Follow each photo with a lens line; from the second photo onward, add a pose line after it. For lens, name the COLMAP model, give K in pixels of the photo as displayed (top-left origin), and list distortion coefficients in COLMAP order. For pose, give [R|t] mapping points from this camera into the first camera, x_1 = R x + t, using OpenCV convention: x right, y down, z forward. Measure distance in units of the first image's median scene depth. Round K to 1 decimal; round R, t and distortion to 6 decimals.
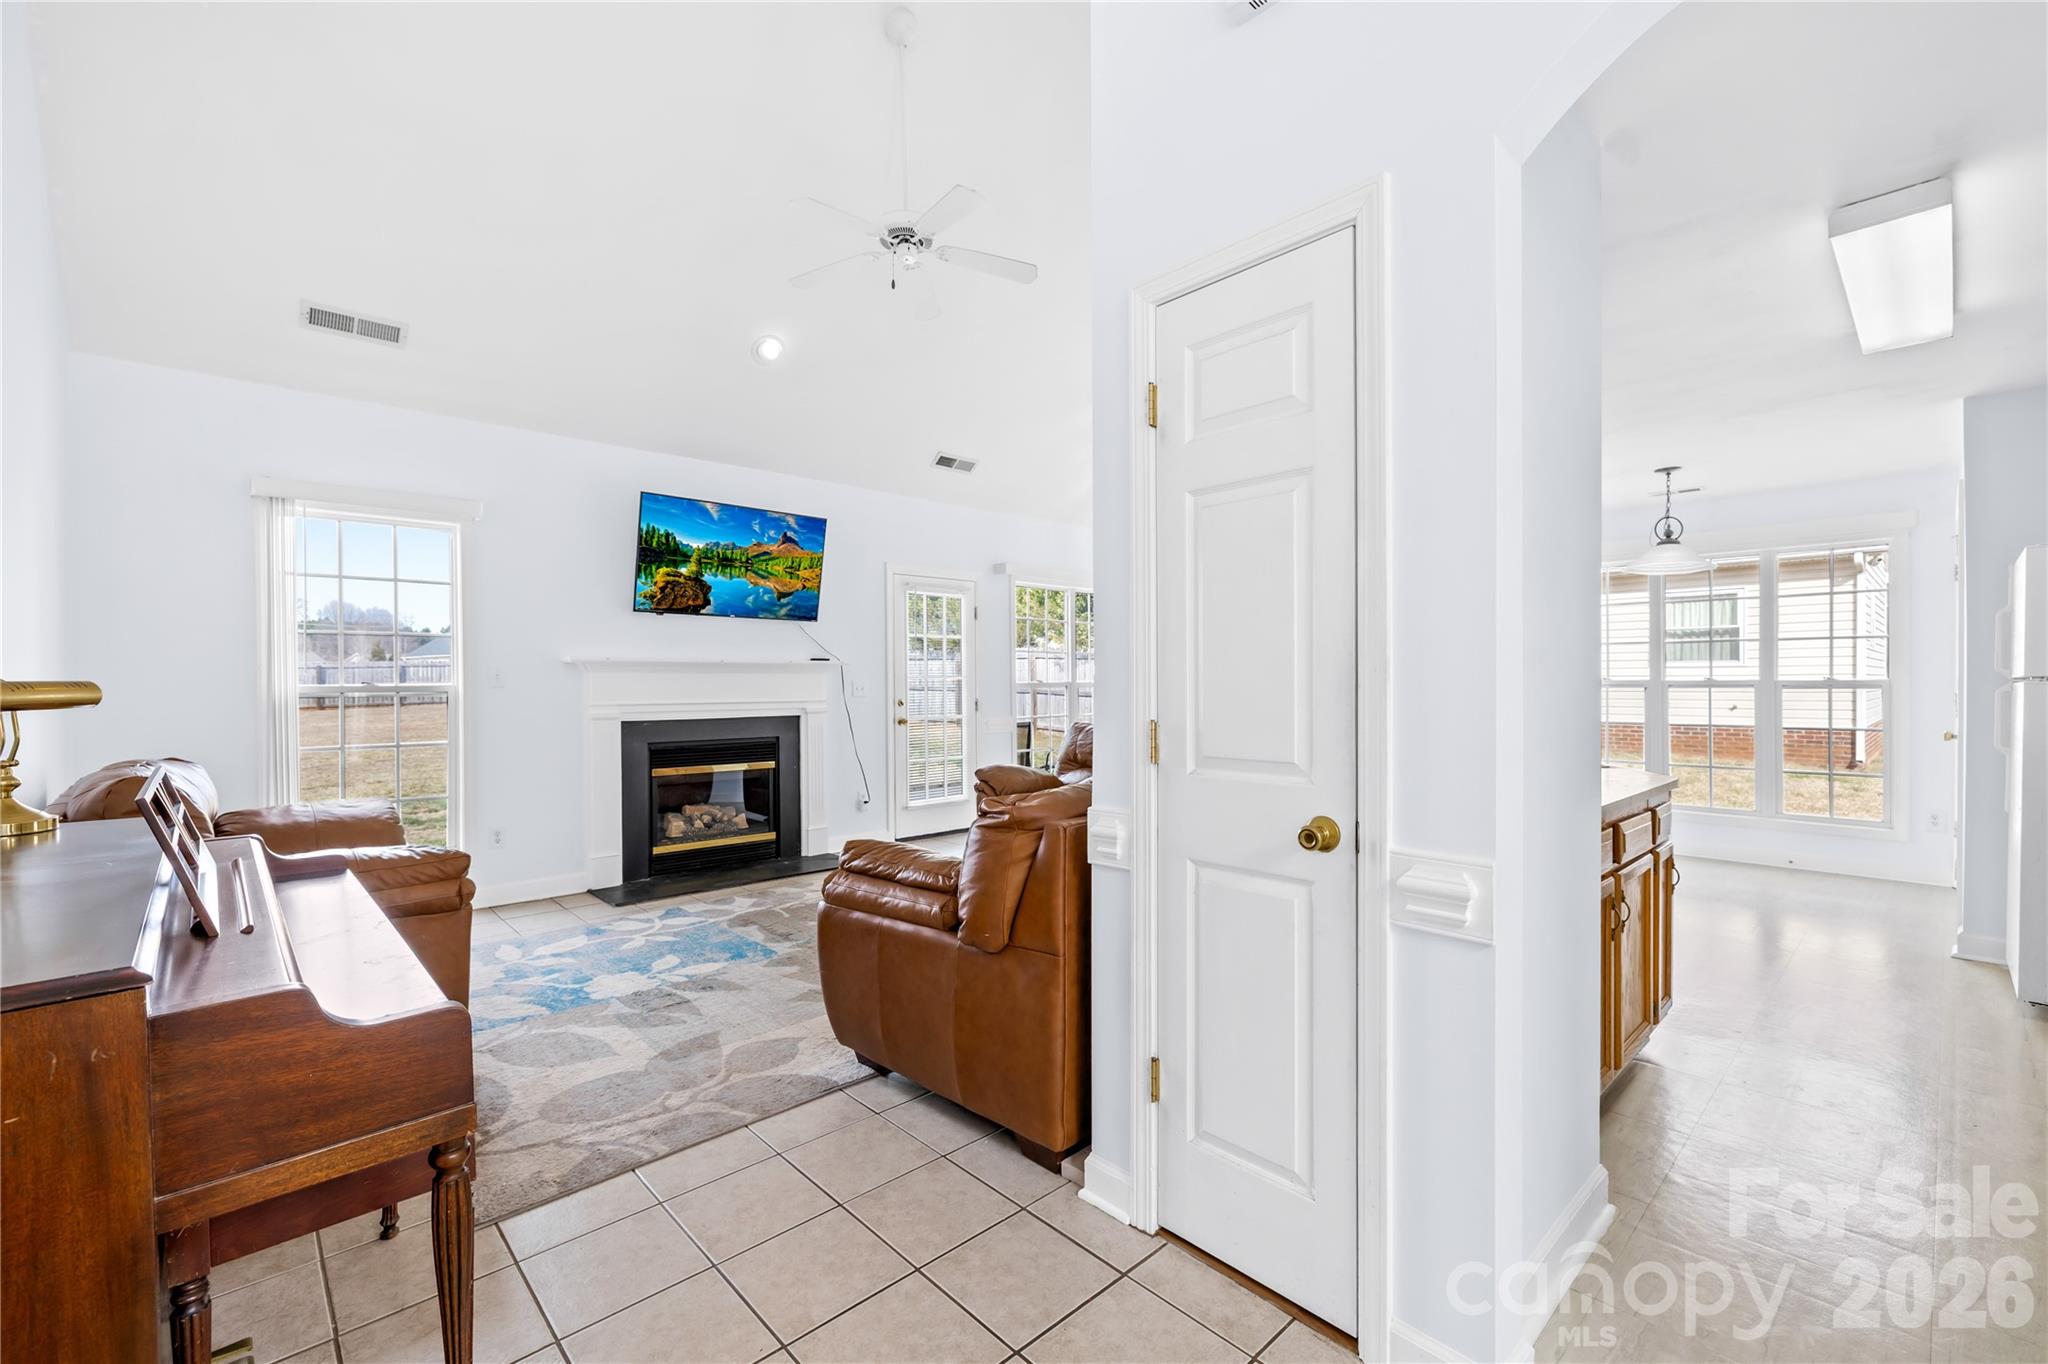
lens RADIAL K [[888.4, 0, 1028.3], [0, 888.4, 699.4], [0, 0, 1]] dist [-0.003310, 0.000250]
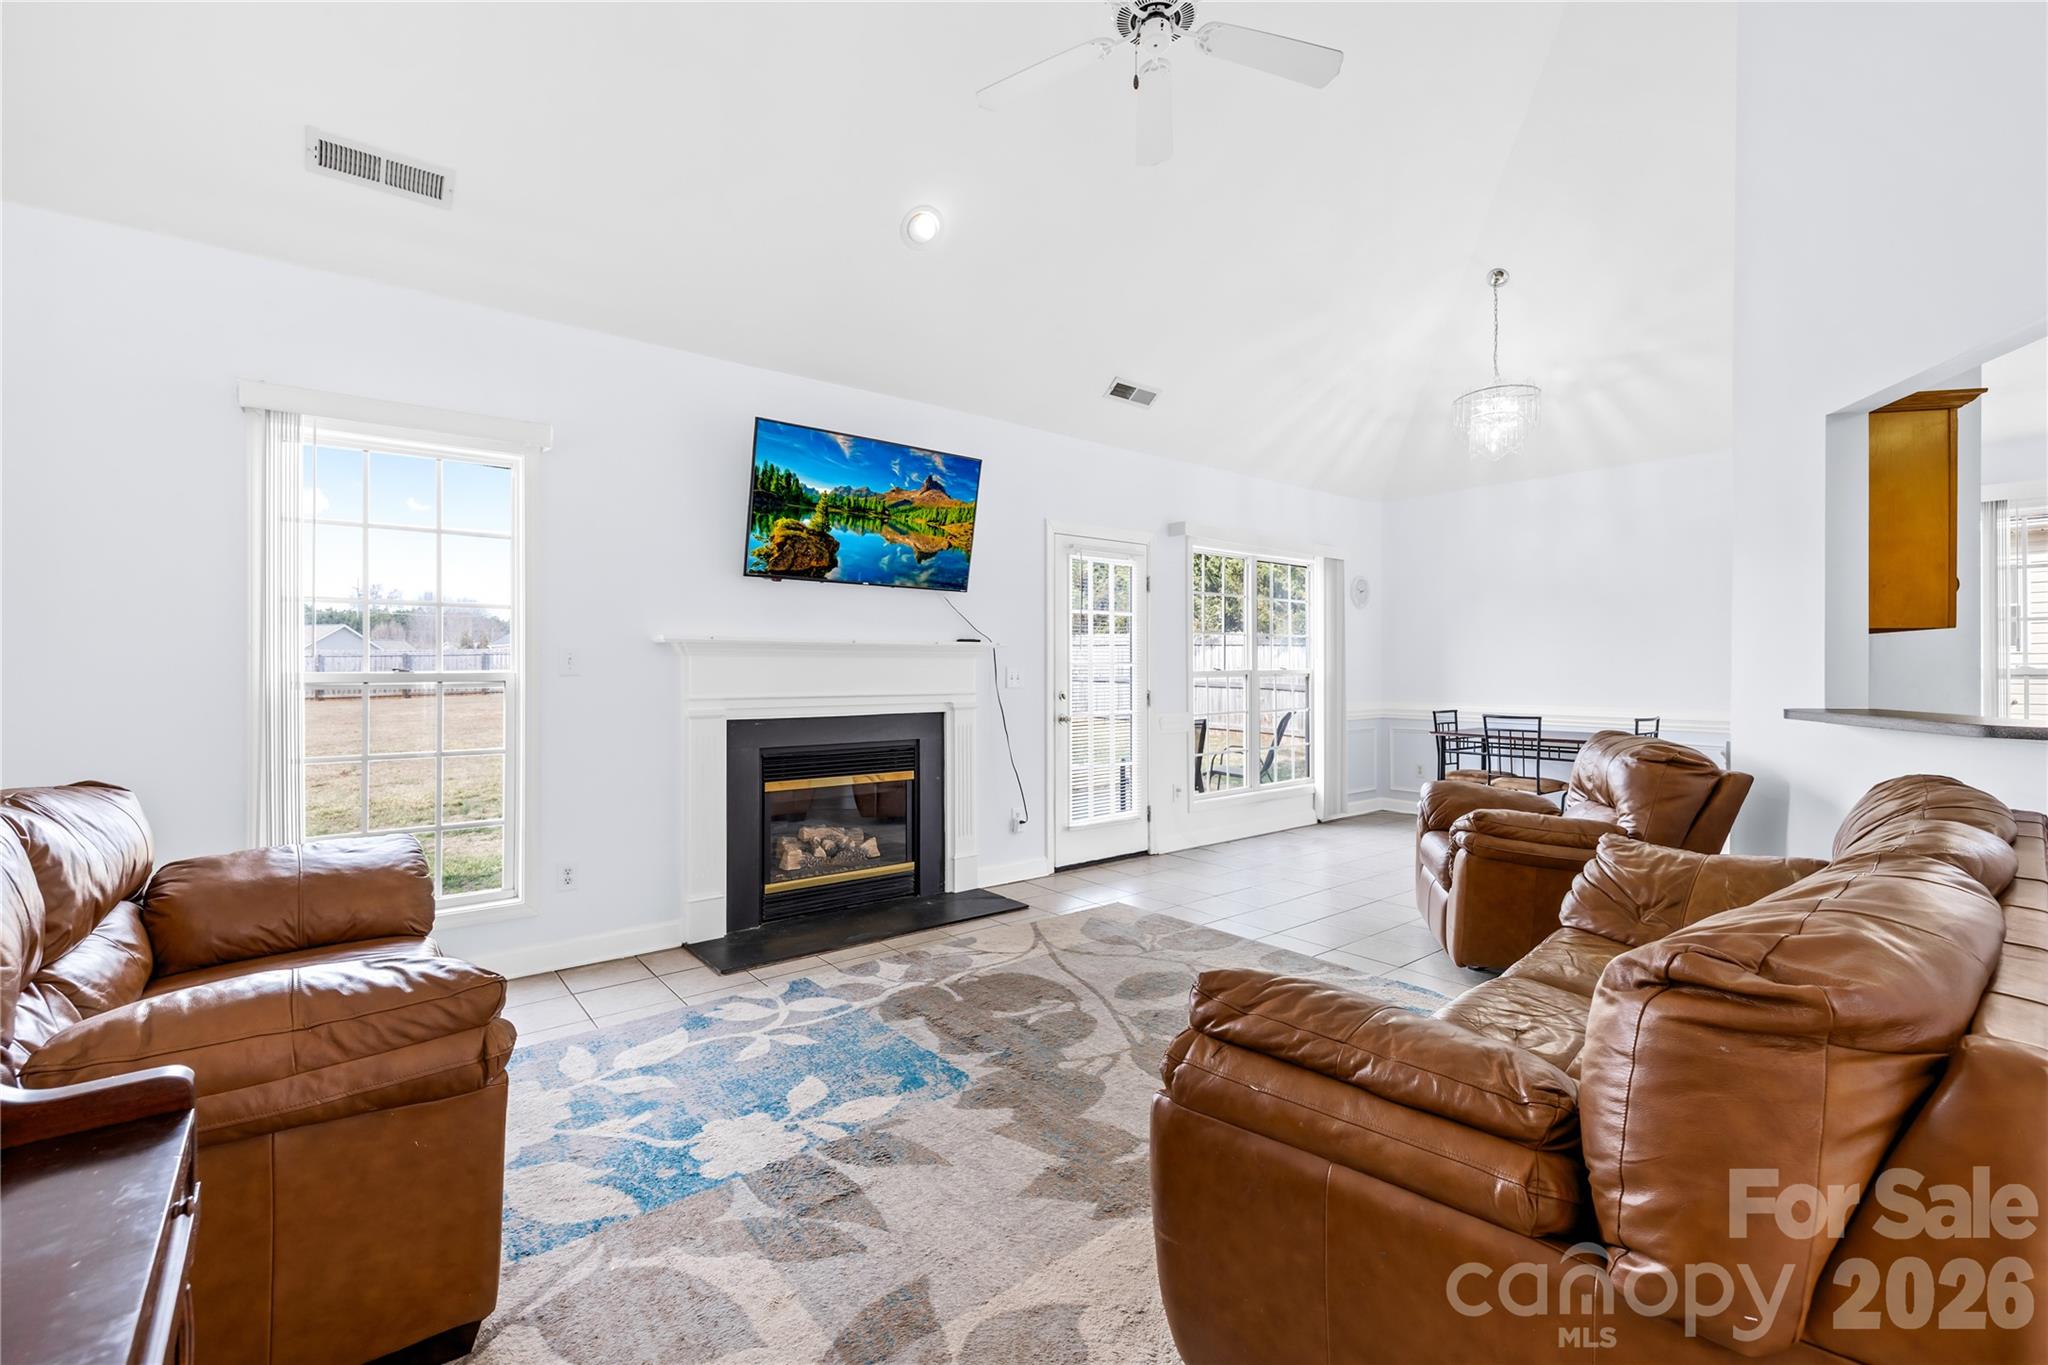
lens RADIAL K [[888.4, 0, 1028.6], [0, 888.4, 675.0], [0, 0, 1]] dist [-0.003310, 0.000250]
pose [[0.997475, 0.002186, -0.070989, -0.146813], [-0.003276, 0.999878, -0.015249, -0.002977], [0.070947, 0.015443, 0.997361, 0.259228]]
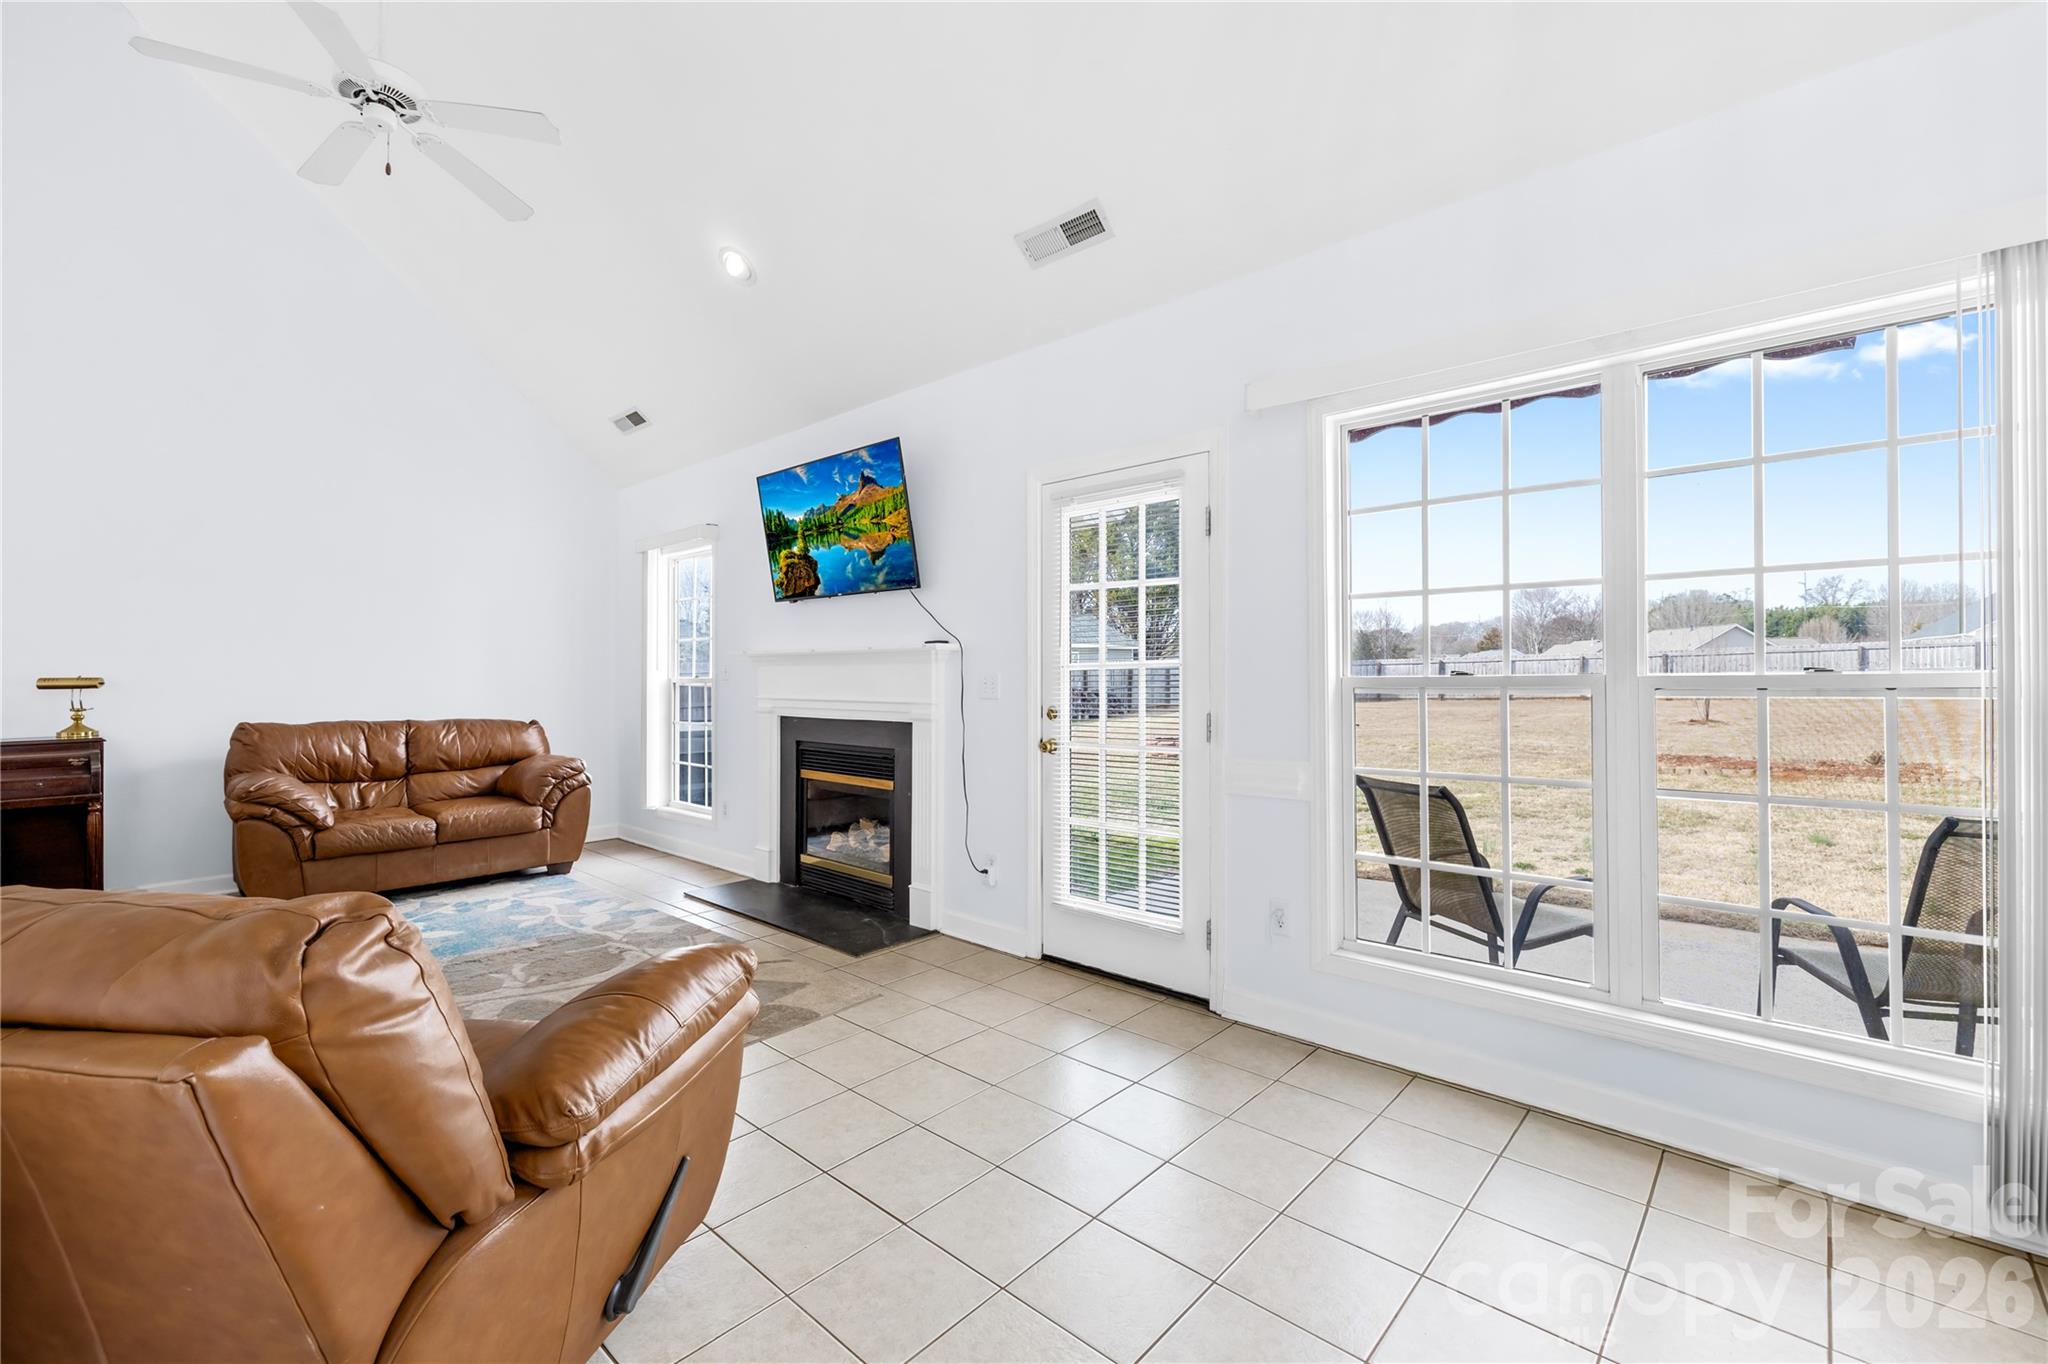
lens RADIAL K [[888.4, 0, 1035.9], [0, 888.4, 679.4], [0, 0, 1]] dist [-0.003310, 0.000250]
pose [[0.051307, 0.003874, -0.998675, 0.524456], [-0.012515, 0.999916, 0.003236, -0.022026], [0.998605, 0.012333, 0.051351, 1.227762]]
